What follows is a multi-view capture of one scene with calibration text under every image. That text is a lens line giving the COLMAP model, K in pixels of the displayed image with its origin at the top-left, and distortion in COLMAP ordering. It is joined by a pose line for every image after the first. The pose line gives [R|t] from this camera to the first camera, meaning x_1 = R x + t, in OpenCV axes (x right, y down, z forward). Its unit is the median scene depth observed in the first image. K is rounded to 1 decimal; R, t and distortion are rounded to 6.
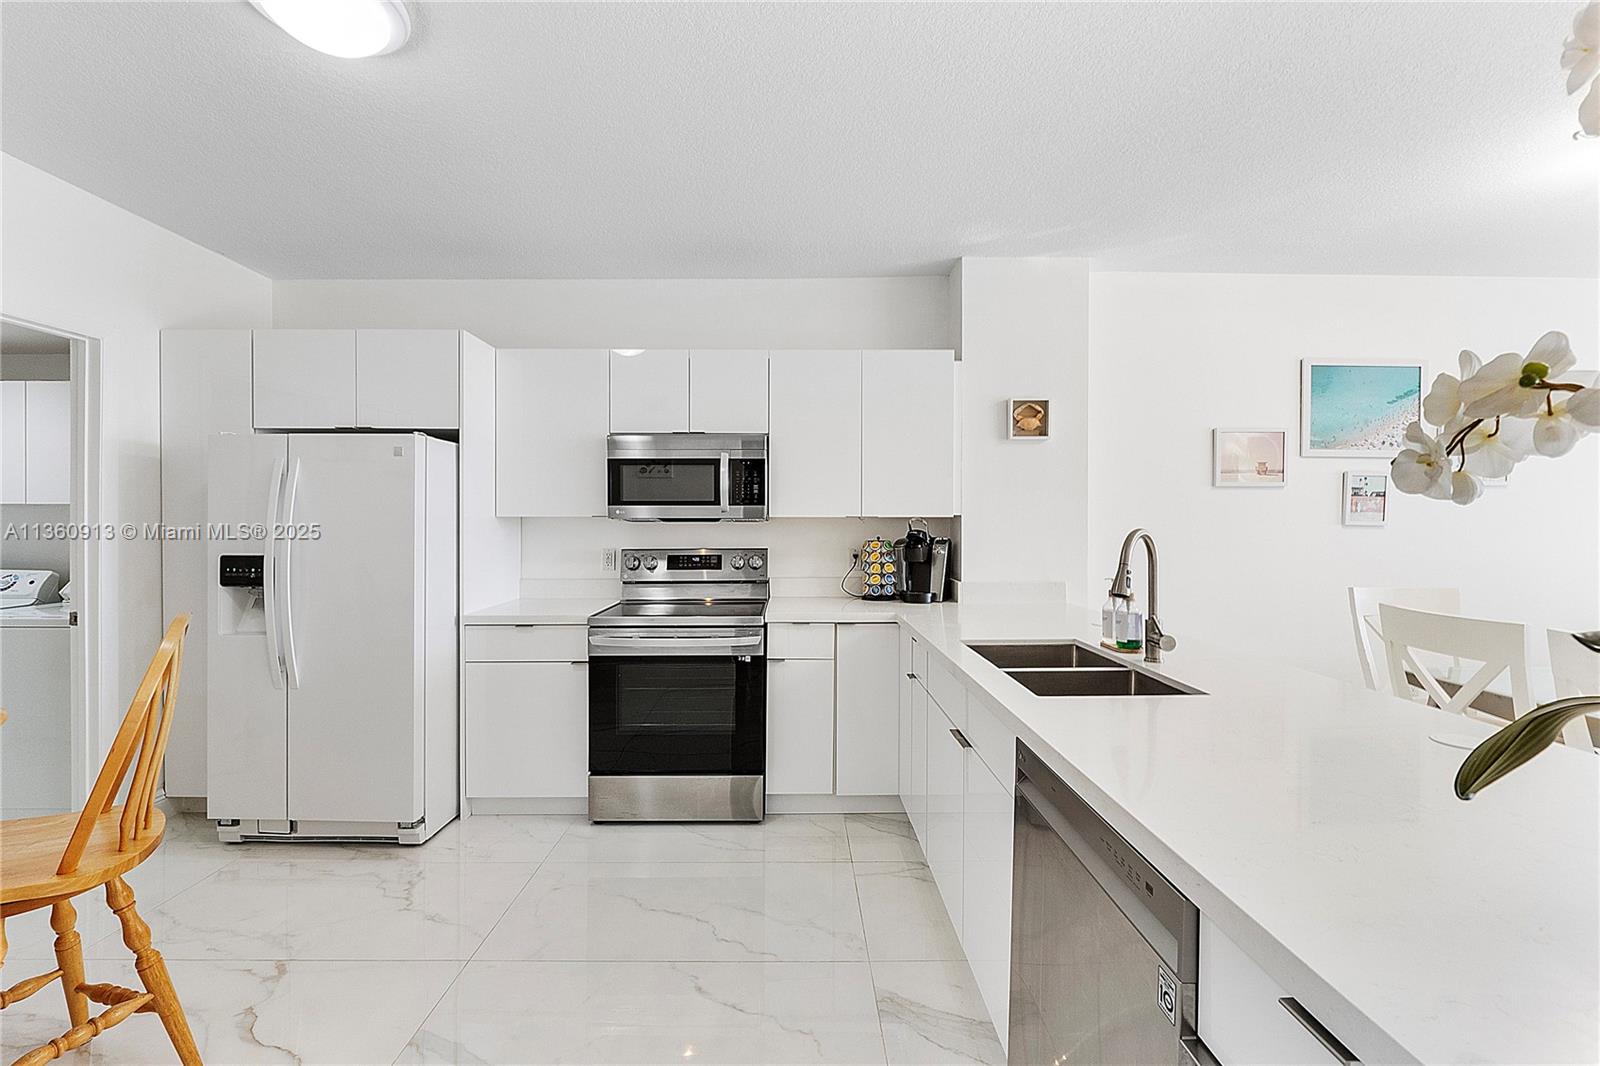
lens RADIAL K [[683.5, 0, 787.1], [0, 683.5, 520.7], [0, 0, 1]] dist [-0.008403, -0.000409]
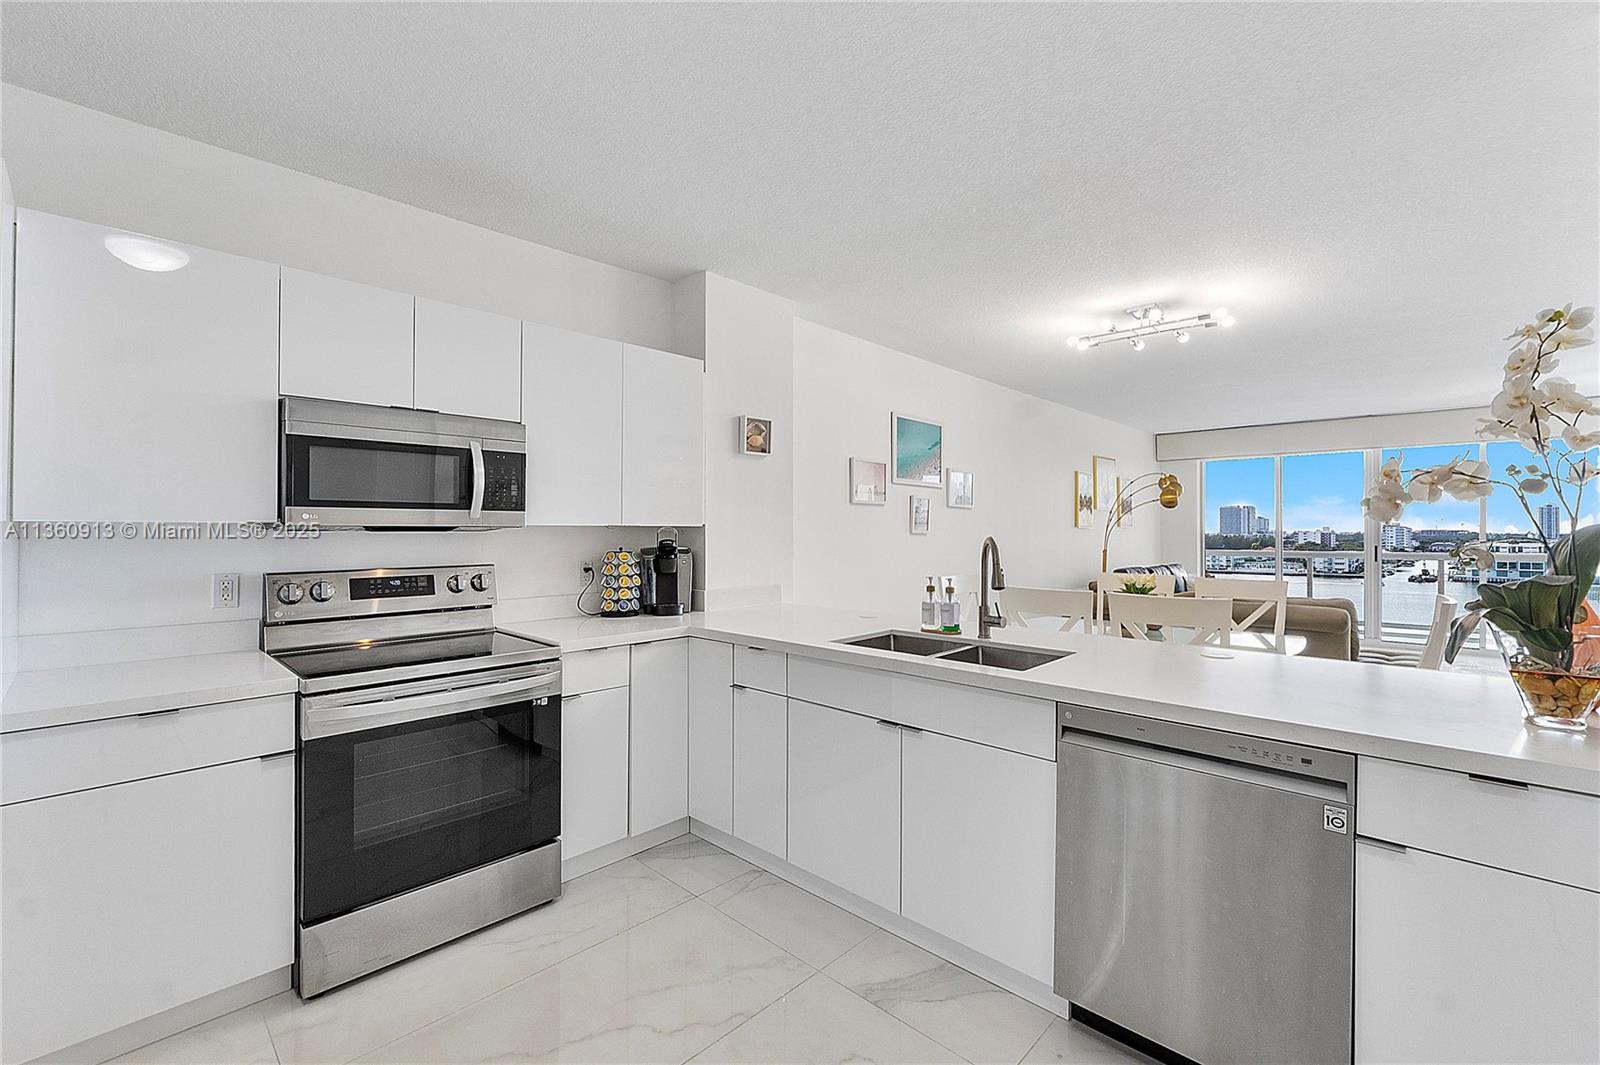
lens RADIAL K [[683.5, 0, 805.4], [0, 683.5, 528.0], [0, 0, 1]] dist [-0.008403, -0.000409]
pose [[0.692338, 0.003767, 0.721564, -0.371473], [-0.000612, 0.999989, -0.004634, 0.001441], [-0.721573, 0.002766, 0.692332, 0.193451]]
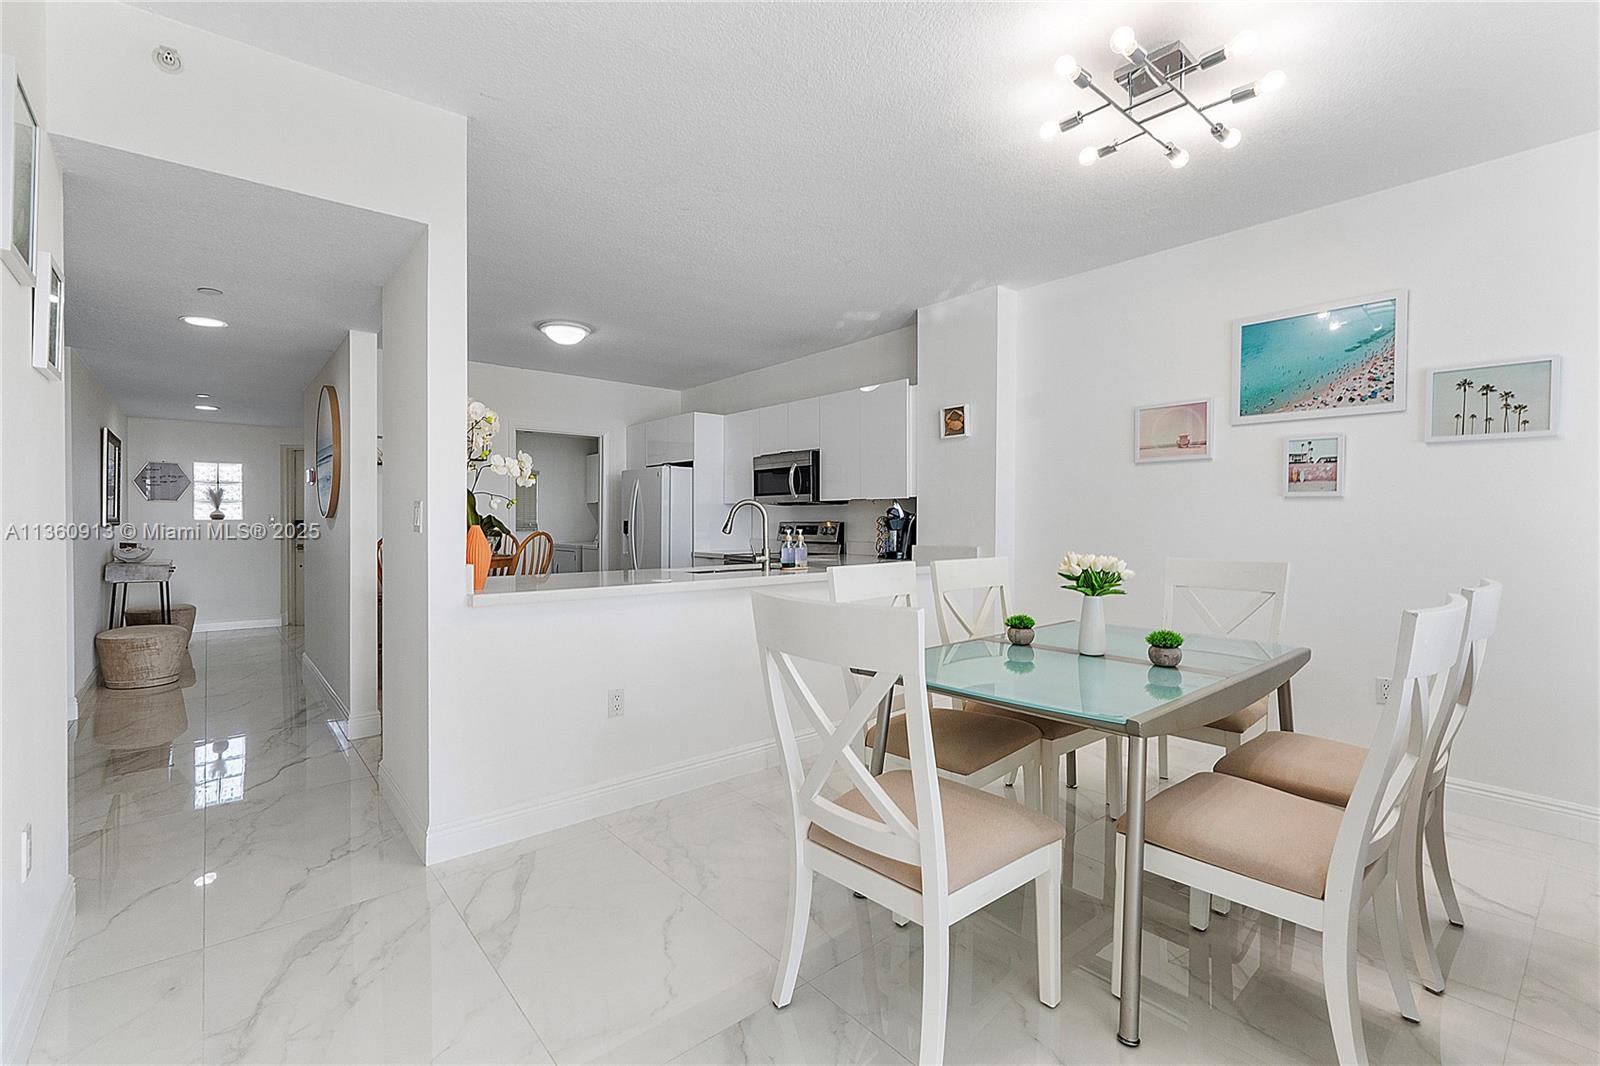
lens RADIAL K [[683.5, 0, 799.5], [0, 683.5, 533.3], [0, 0, 1]] dist [-0.008403, -0.000409]
pose [[0.642580, 0.014521, -0.766081, 1.170455], [-0.000102, 0.999822, 0.018866, 0.040411], [0.766218, -0.012044, 0.642468, -0.076835]]
